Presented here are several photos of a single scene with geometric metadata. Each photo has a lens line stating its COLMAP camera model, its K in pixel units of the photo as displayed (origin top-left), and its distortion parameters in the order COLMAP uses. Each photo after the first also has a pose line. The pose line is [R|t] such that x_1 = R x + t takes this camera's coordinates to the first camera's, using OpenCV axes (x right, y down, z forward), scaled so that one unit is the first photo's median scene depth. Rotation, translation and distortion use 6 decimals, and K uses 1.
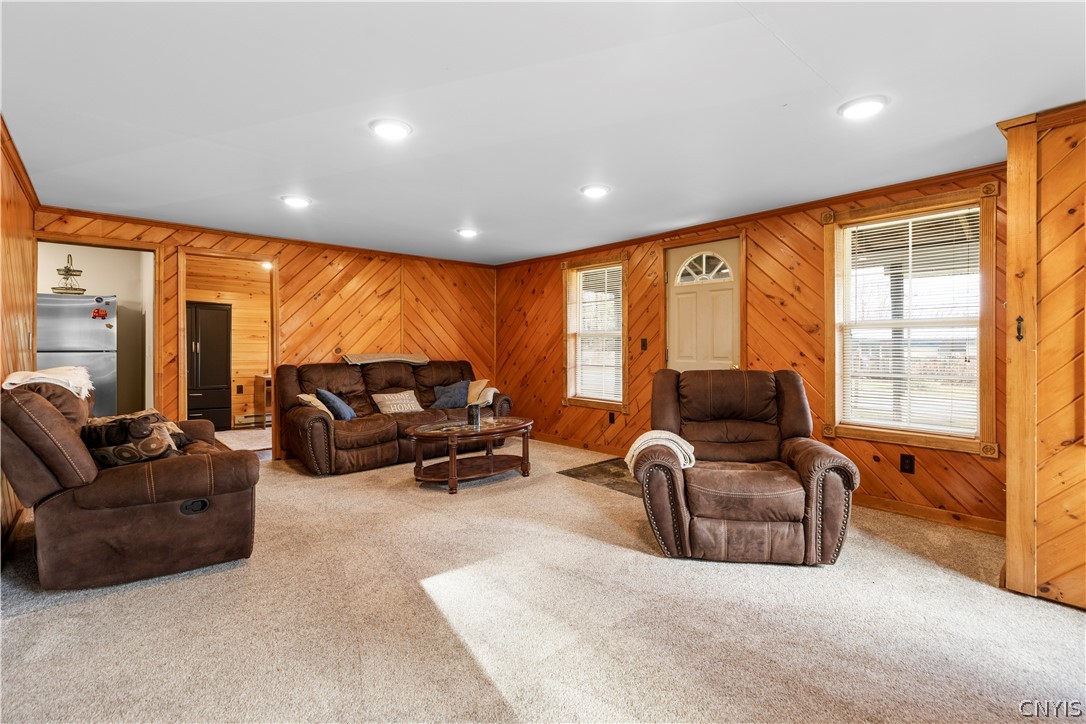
lens RADIAL K [[497.3, 0, 544.8], [0, 497.3, 352.3], [0, 0, 1]] dist [0.012481, -0.000212]
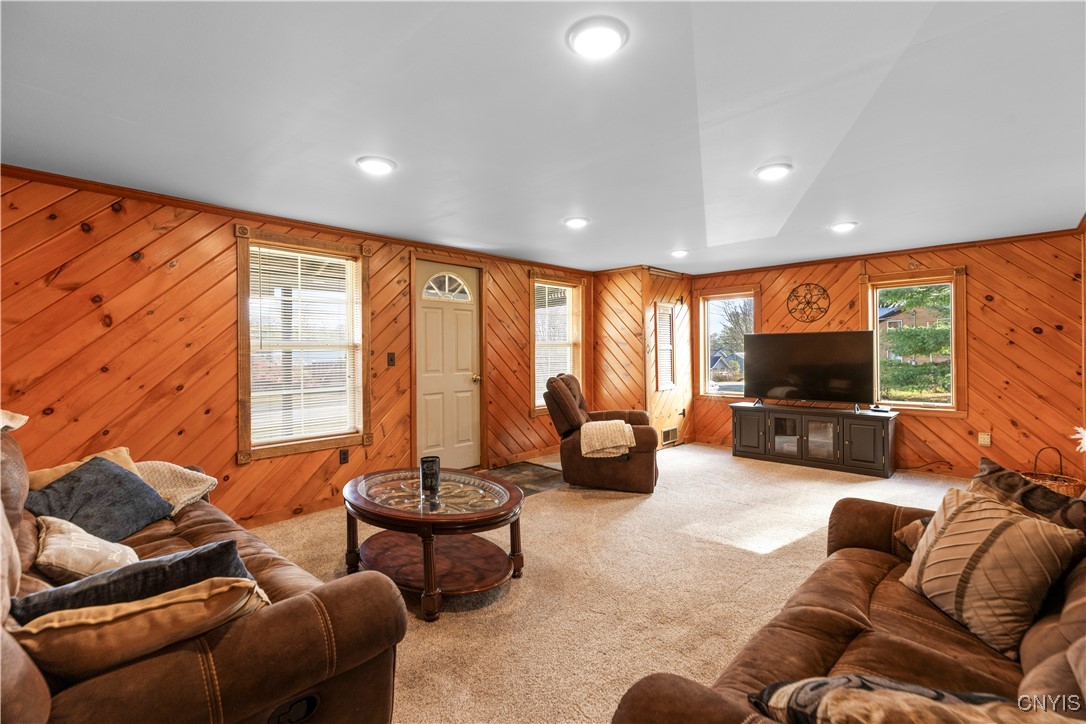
lens RADIAL K [[497.3, 0, 543.7], [0, 497.3, 358.1], [0, 0, 1]] dist [0.012481, -0.000212]
pose [[-0.082754, -0.004277, 0.996561, -0.801614], [0.030238, 0.999520, 0.006801, -0.018097], [-0.996111, 0.030697, -0.082585, 0.926641]]
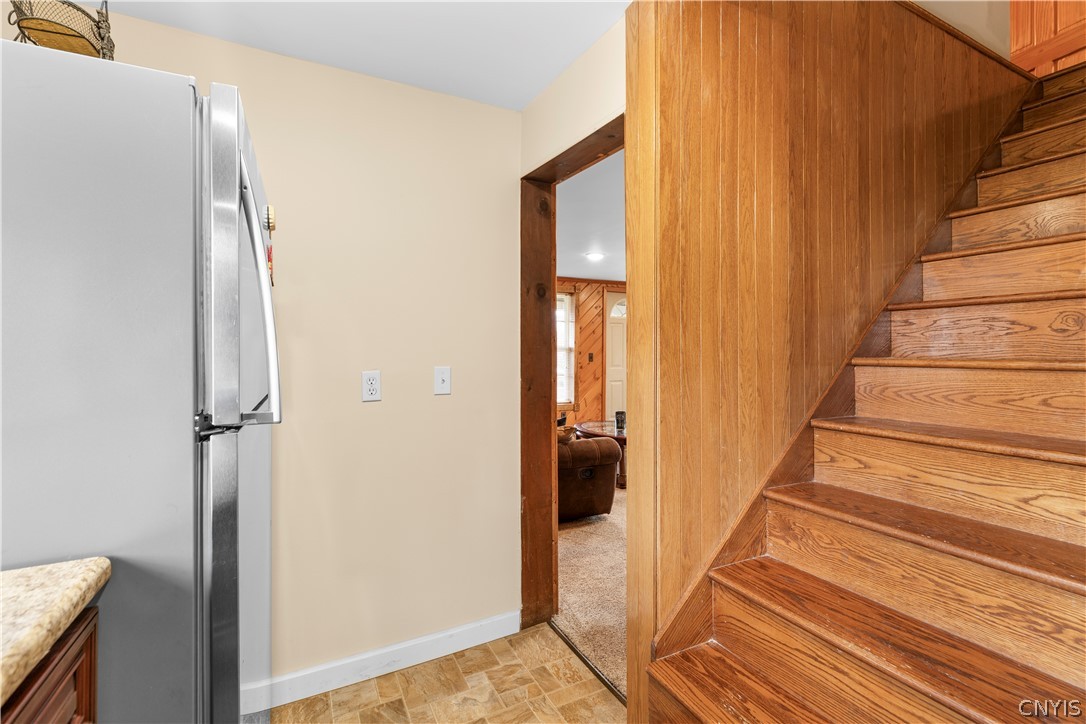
lens RADIAL K [[497.3, 0, 545.2], [0, 497.3, 360.9], [0, 0, 1]] dist [0.012481, -0.000212]
pose [[0.243352, -0.008250, 0.969903, -1.328862], [0.018355, 0.999824, 0.003899, -0.015827], [-0.969764, 0.016854, 0.243461, 0.909045]]
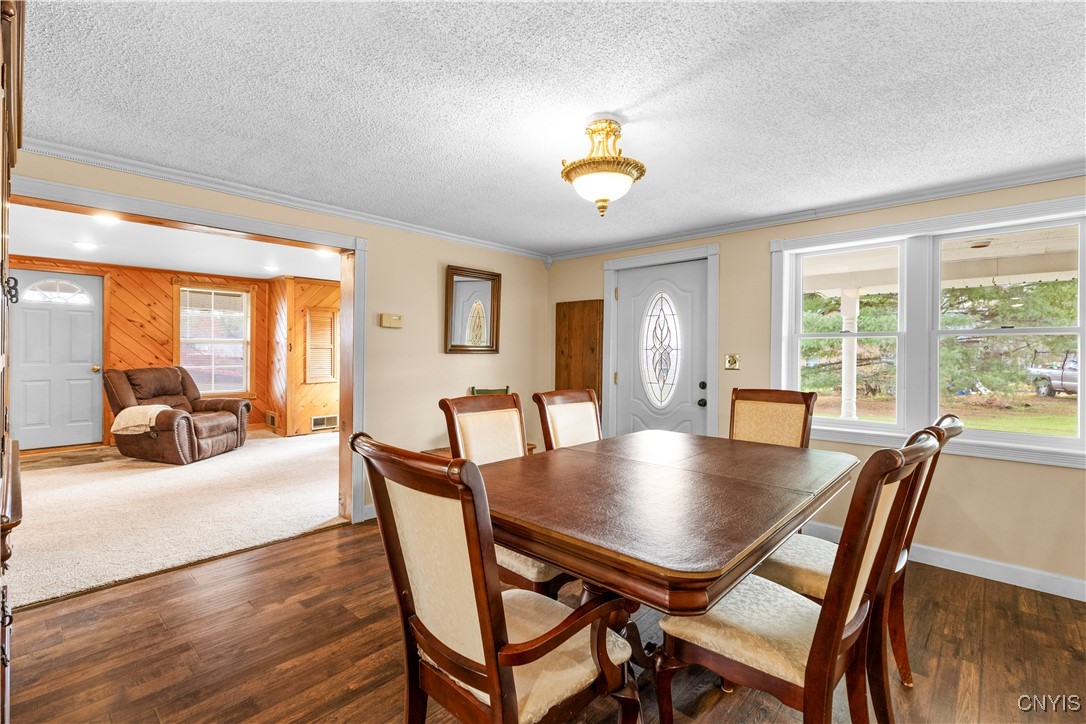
lens RADIAL K [[497.3, 0, 550.4], [0, 497.3, 357.8], [0, 0, 1]] dist [0.012481, -0.000212]
pose [[-0.104407, -0.015725, 0.994410, -1.144336], [0.006450, 0.999843, 0.016488, -0.012788], [-0.994514, 0.008135, -0.104289, -0.120618]]
